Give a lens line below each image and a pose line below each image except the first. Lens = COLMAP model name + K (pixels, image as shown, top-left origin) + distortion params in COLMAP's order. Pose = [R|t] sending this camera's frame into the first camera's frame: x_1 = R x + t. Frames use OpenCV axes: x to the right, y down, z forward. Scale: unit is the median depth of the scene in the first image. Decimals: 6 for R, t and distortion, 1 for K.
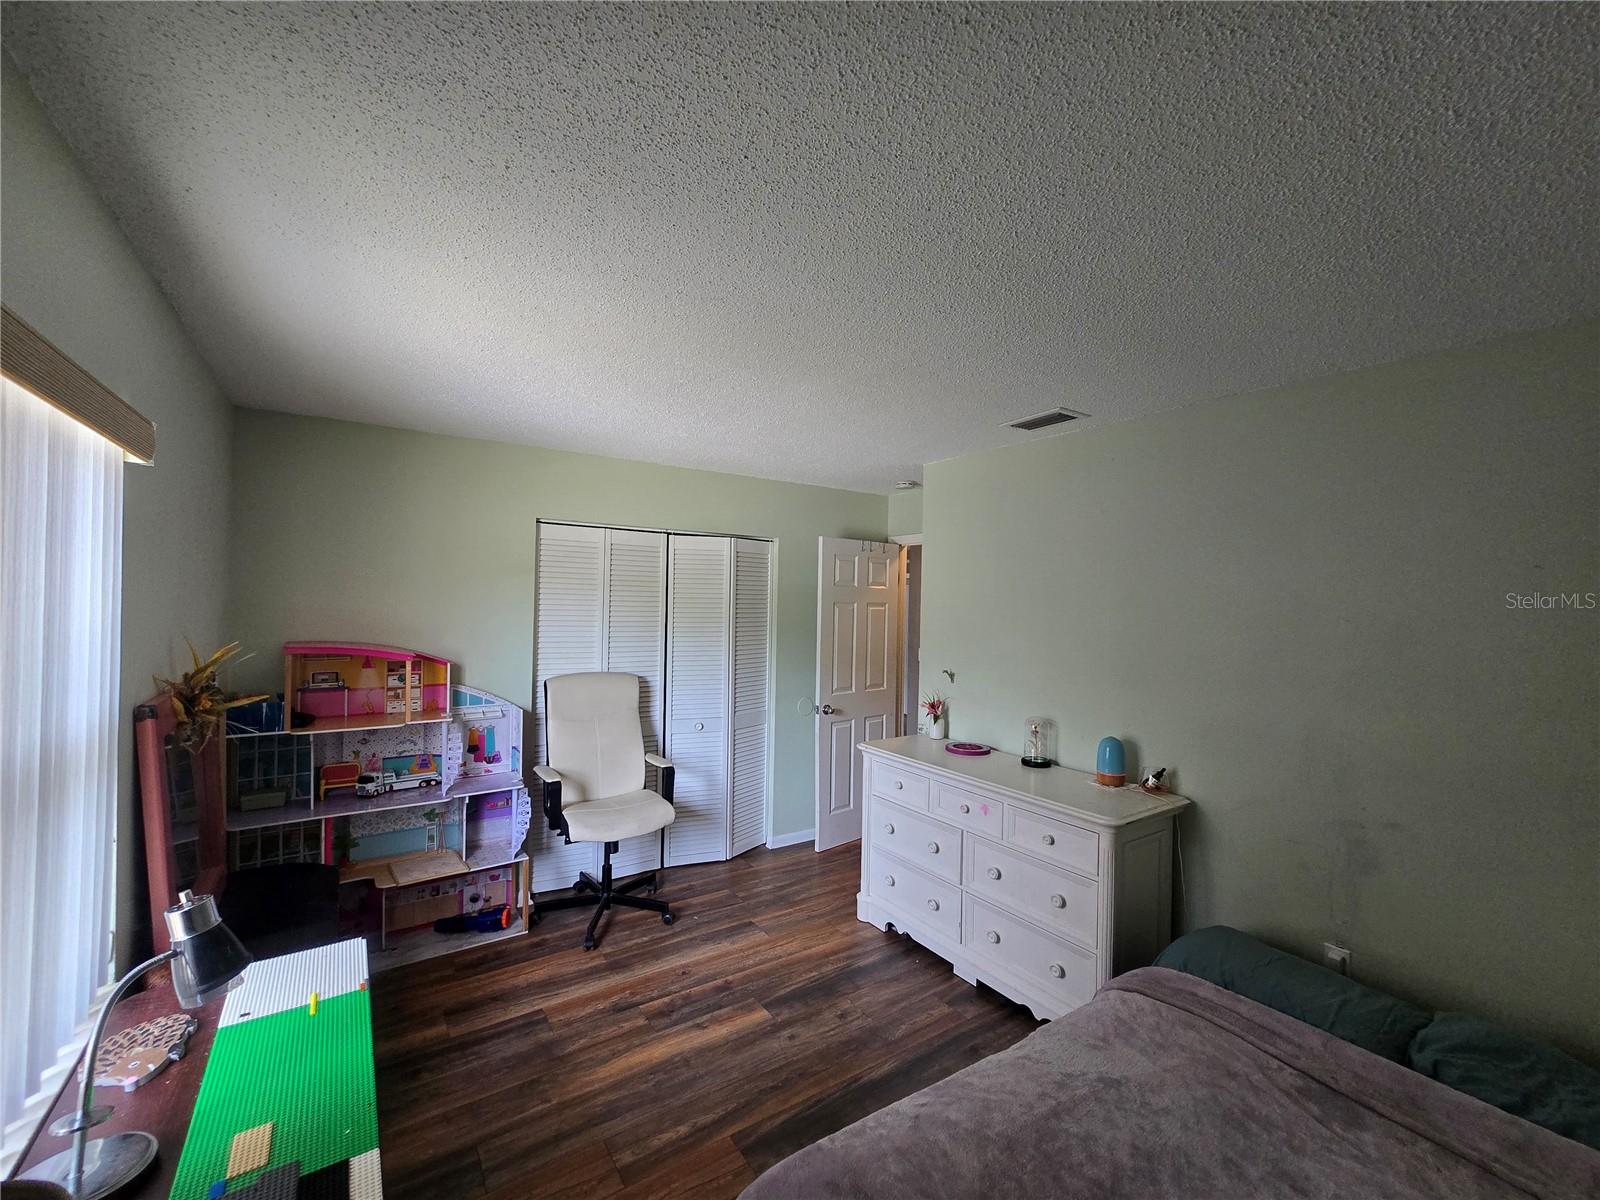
lens RADIAL K [[655.4, 0, 795.3], [0, 655.4, 600.0], [0, 0, 1]] dist [-0.003179, -0.000257]
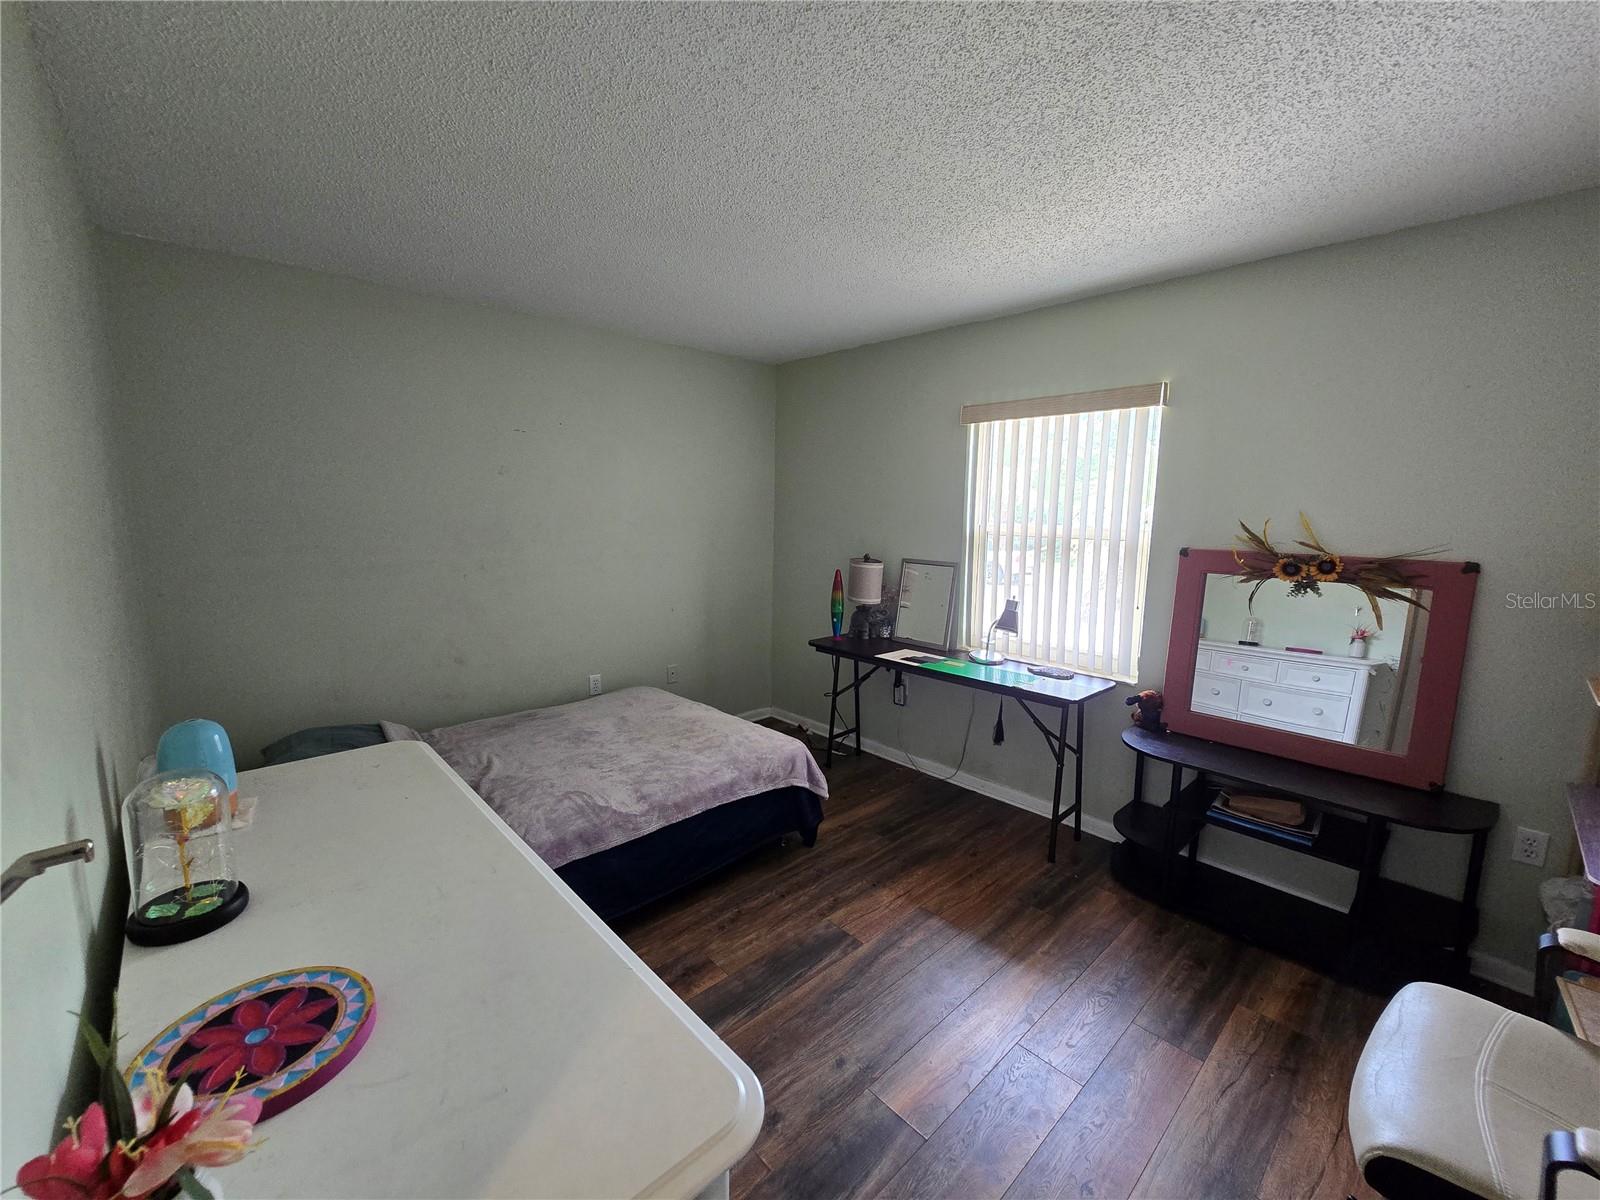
lens RADIAL K [[655.4, 0, 795.3], [0, 655.4, 600.0], [0, 0, 1]] dist [-0.003179, -0.000257]
pose [[-0.988102, -0.007809, -0.153599, 0.156653], [-0.029362, 0.989919, 0.138560, 0.061163], [0.150969, 0.141421, -0.978370, 1.604322]]
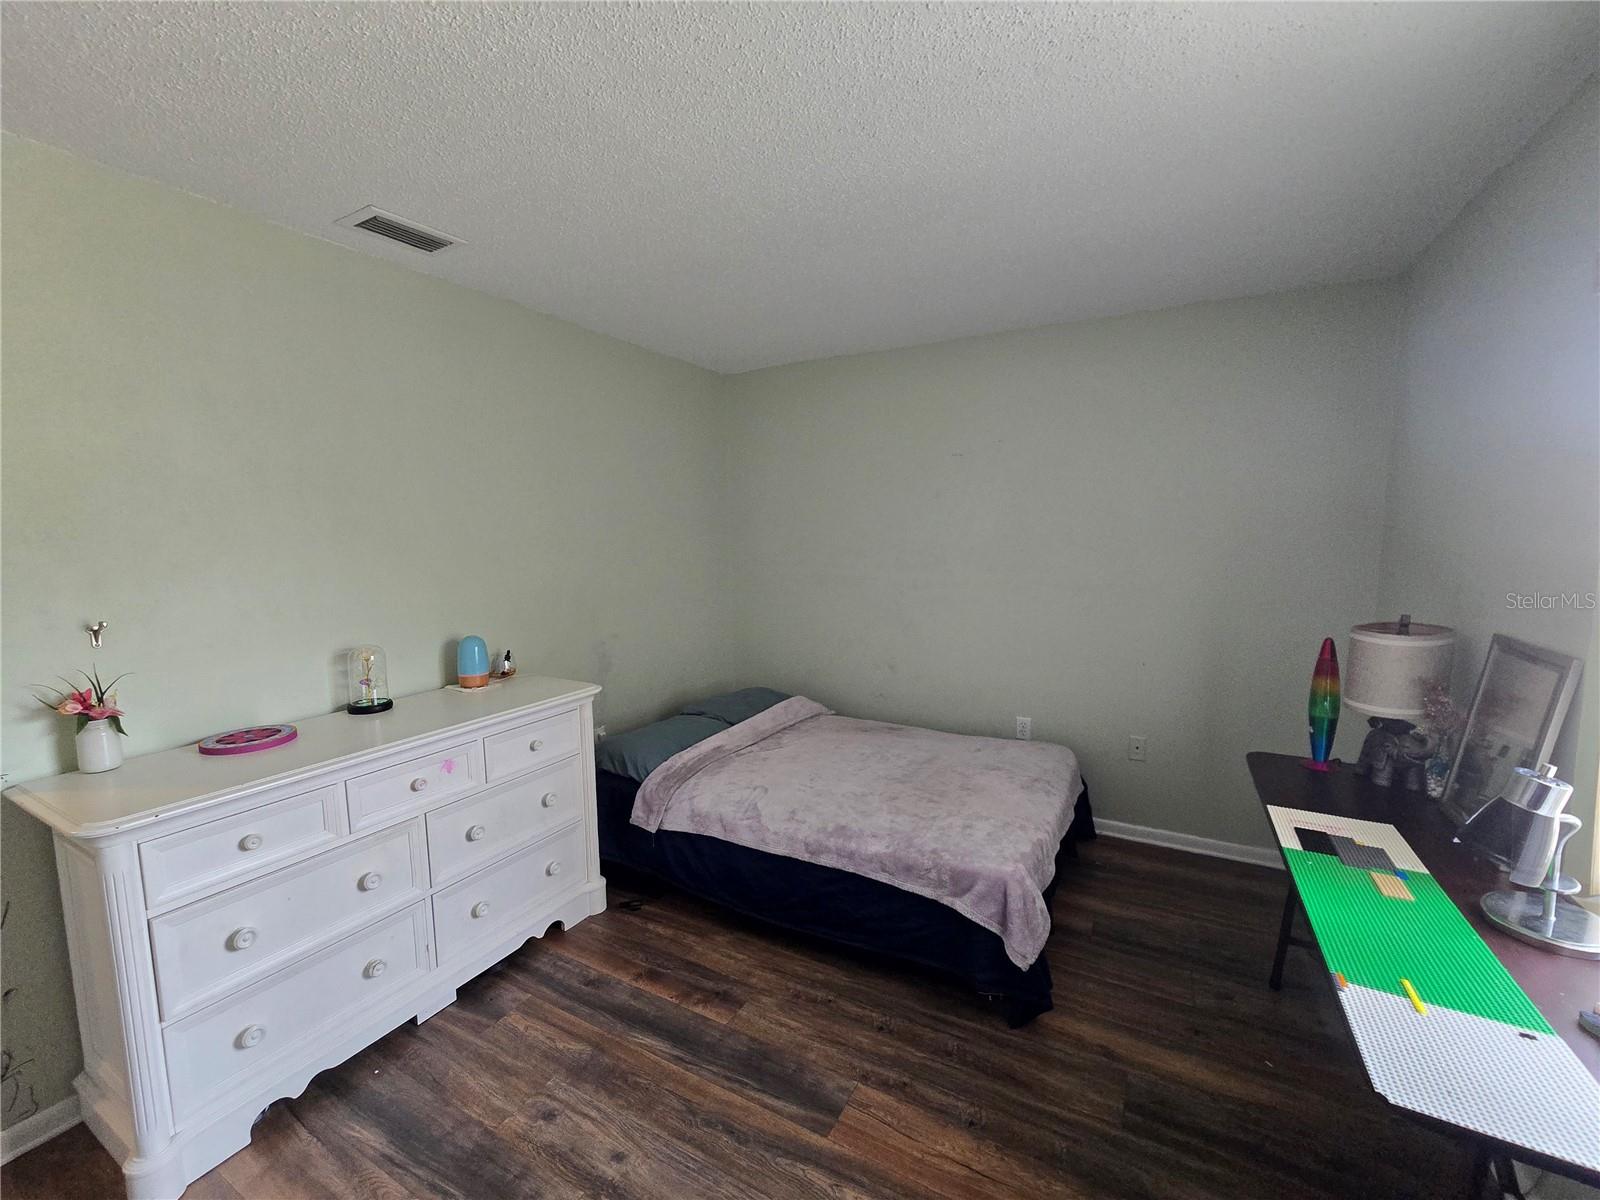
lens RADIAL K [[660.9, 0, 800.0], [0, 660.9, 600.0], [0, 0, 1]] dist [-0.001141, -0.000262]
pose [[-0.449470, -0.111167, 0.886351, -0.585839], [0.000073, 0.992222, 0.124482, 0.048716], [-0.893295, 0.056016, -0.445966, 1.082481]]
